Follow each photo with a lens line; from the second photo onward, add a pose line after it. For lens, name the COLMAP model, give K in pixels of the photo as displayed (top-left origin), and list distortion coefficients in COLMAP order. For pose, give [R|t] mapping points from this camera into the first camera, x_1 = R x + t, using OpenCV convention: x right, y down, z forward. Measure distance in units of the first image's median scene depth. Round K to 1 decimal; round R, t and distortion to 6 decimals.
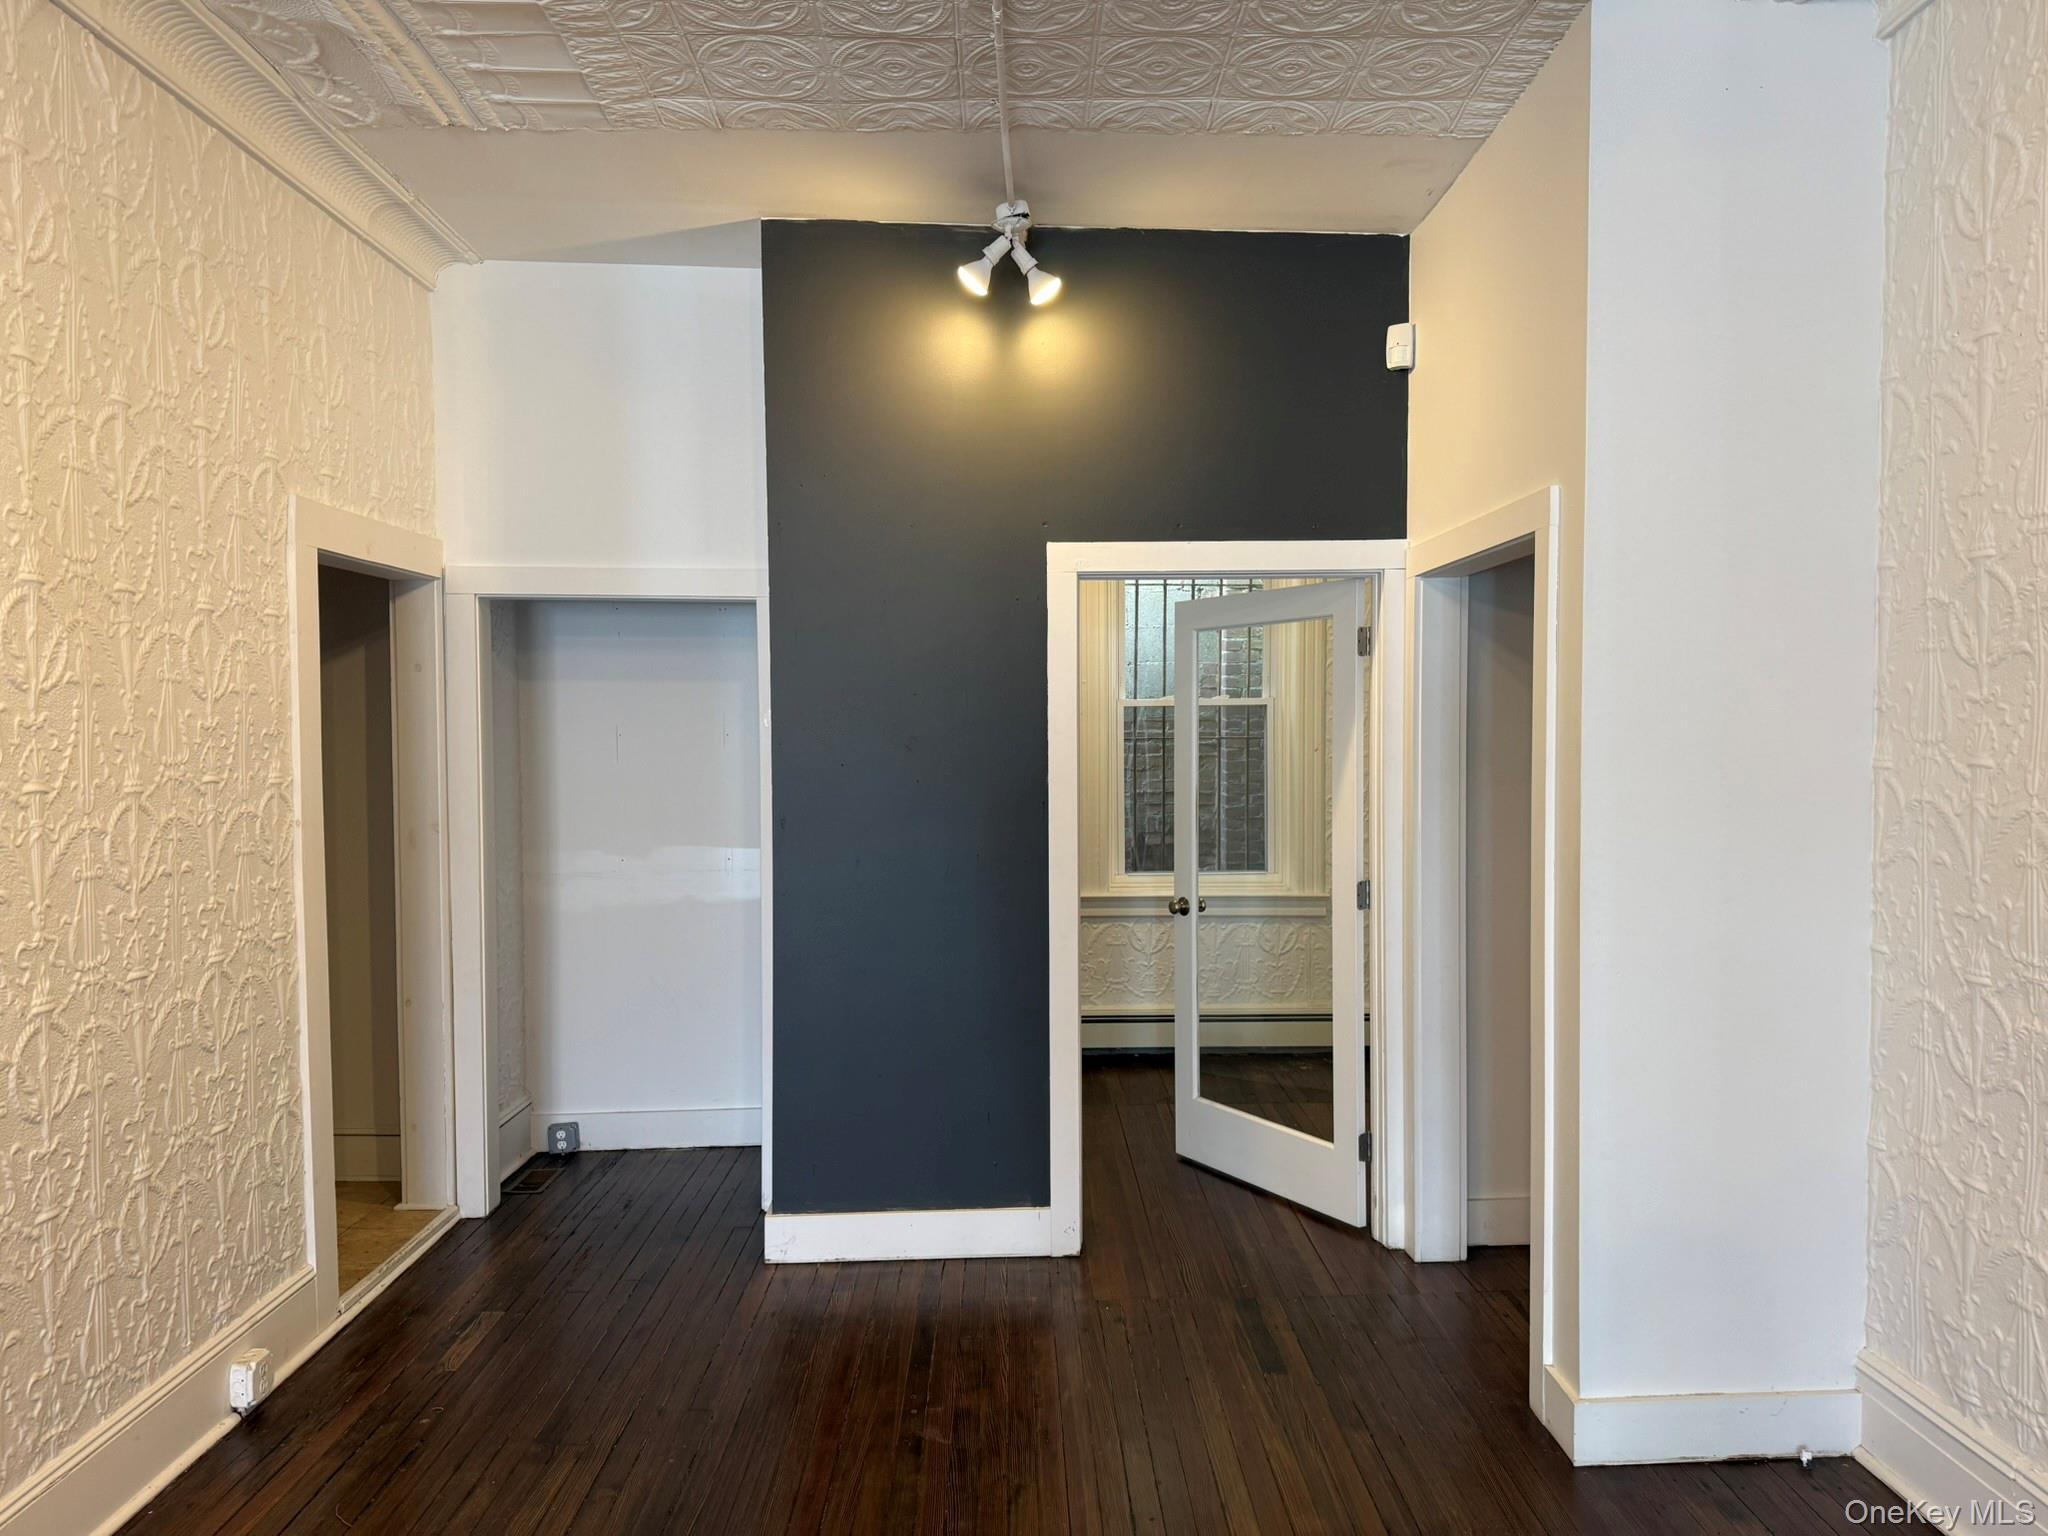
lens RADIAL K [[1417.1, 0, 1021.4], [0, 1417.1, 772.2], [0, 0, 1]] dist [0.005544, -0.009011]
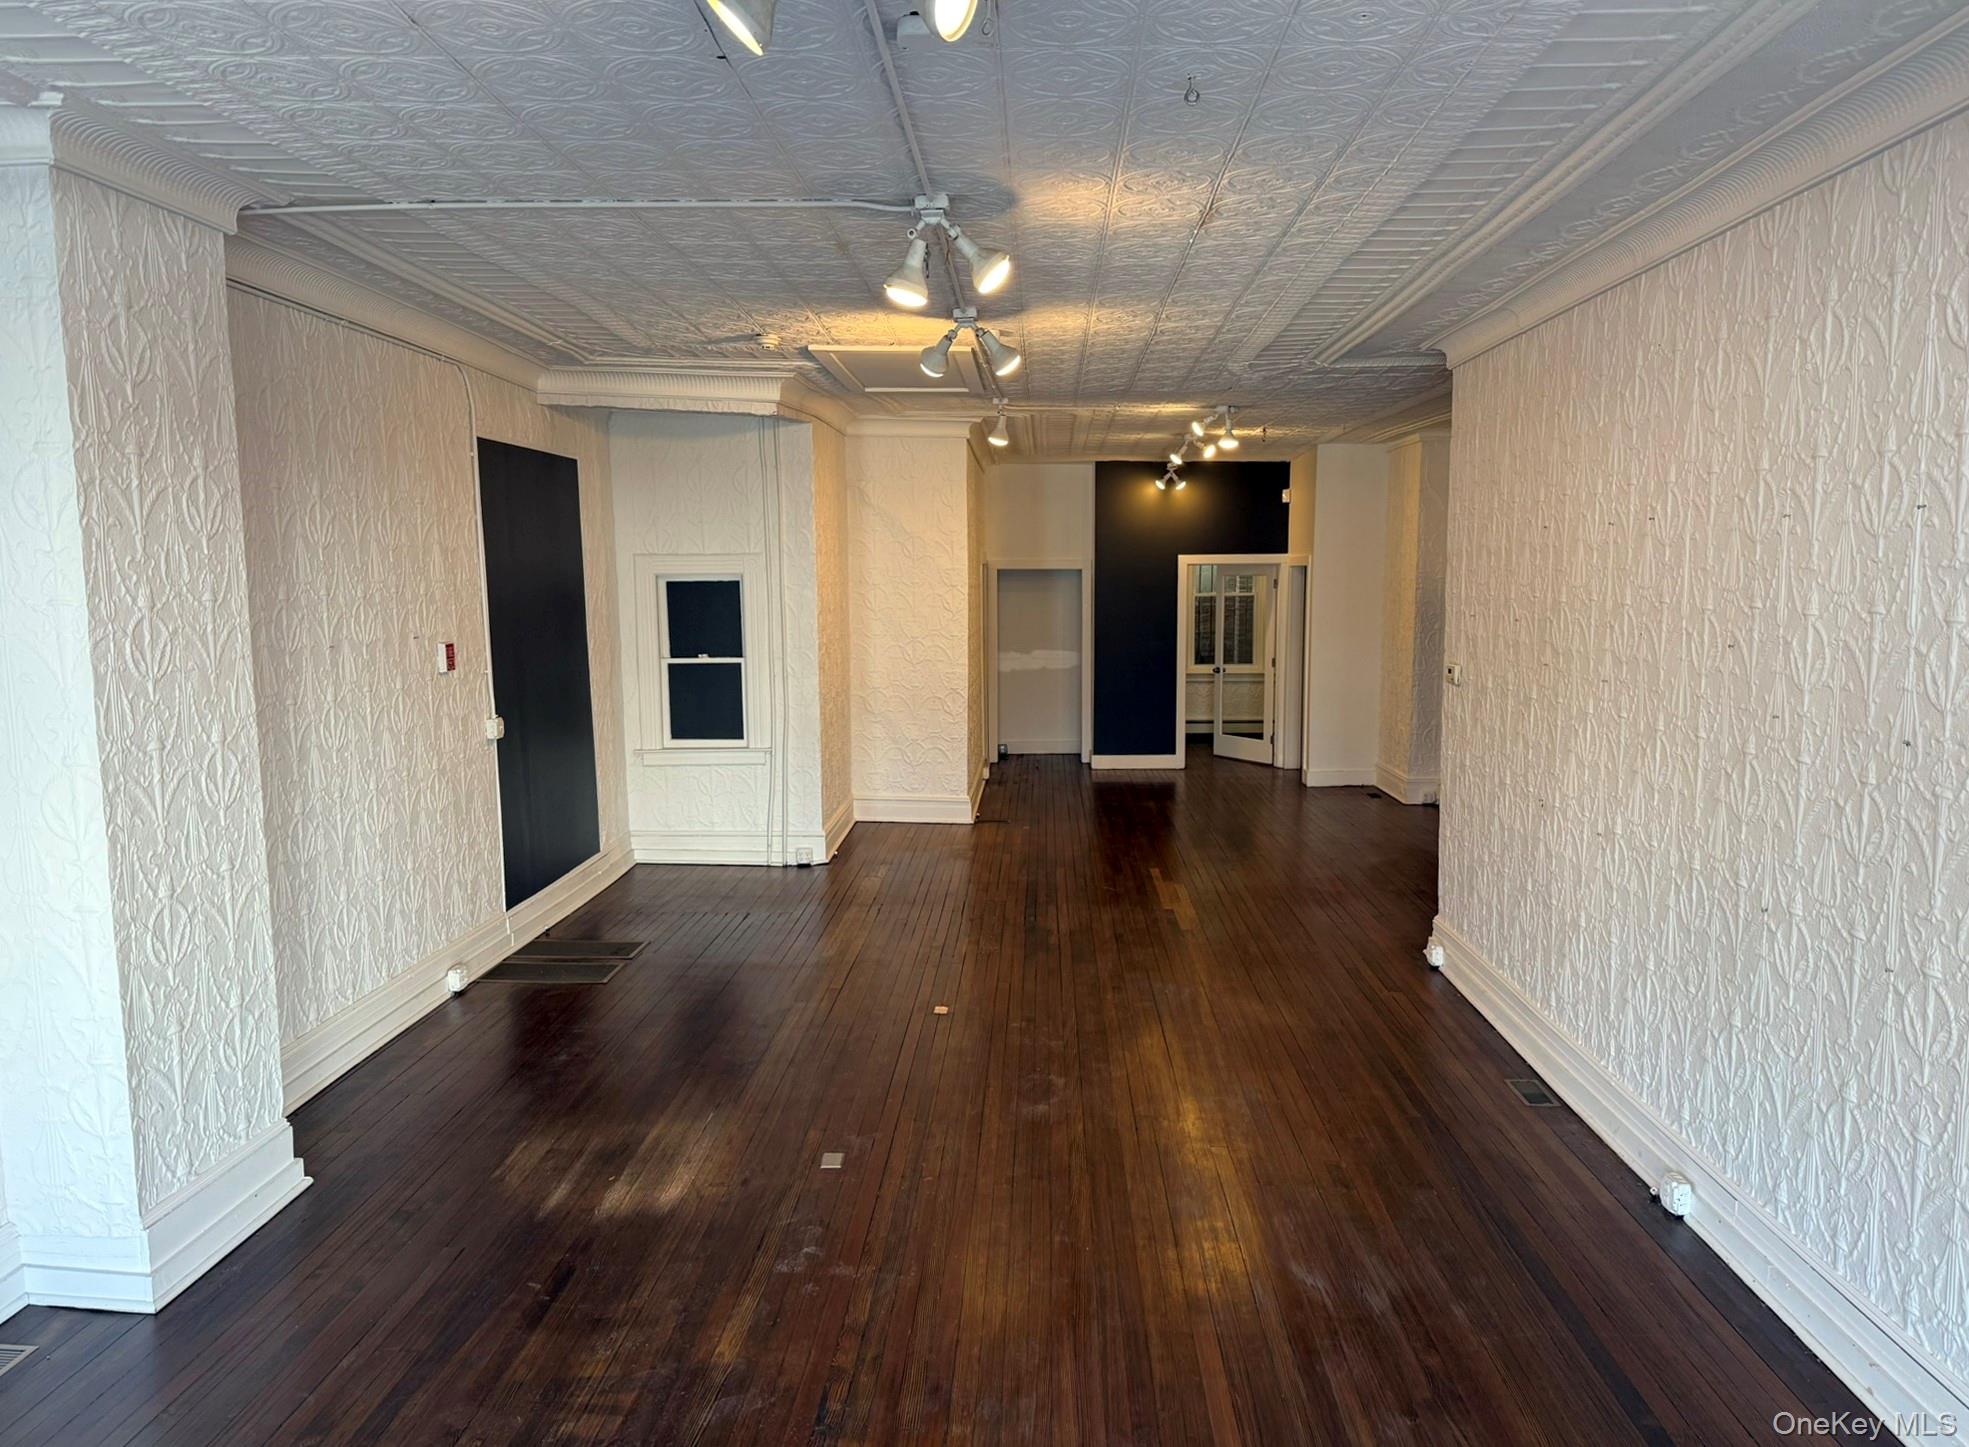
lens RADIAL K [[1438.4, 0, 984.5], [0, 1438.4, 723.5], [0, 0, 1]] dist [0.108687, -0.165383]
pose [[0.998844, 0.003396, -0.047943, -0.234384], [0.000137, 0.997295, 0.073505, -0.014868], [0.048063, -0.073427, 0.996142, -2.081291]]
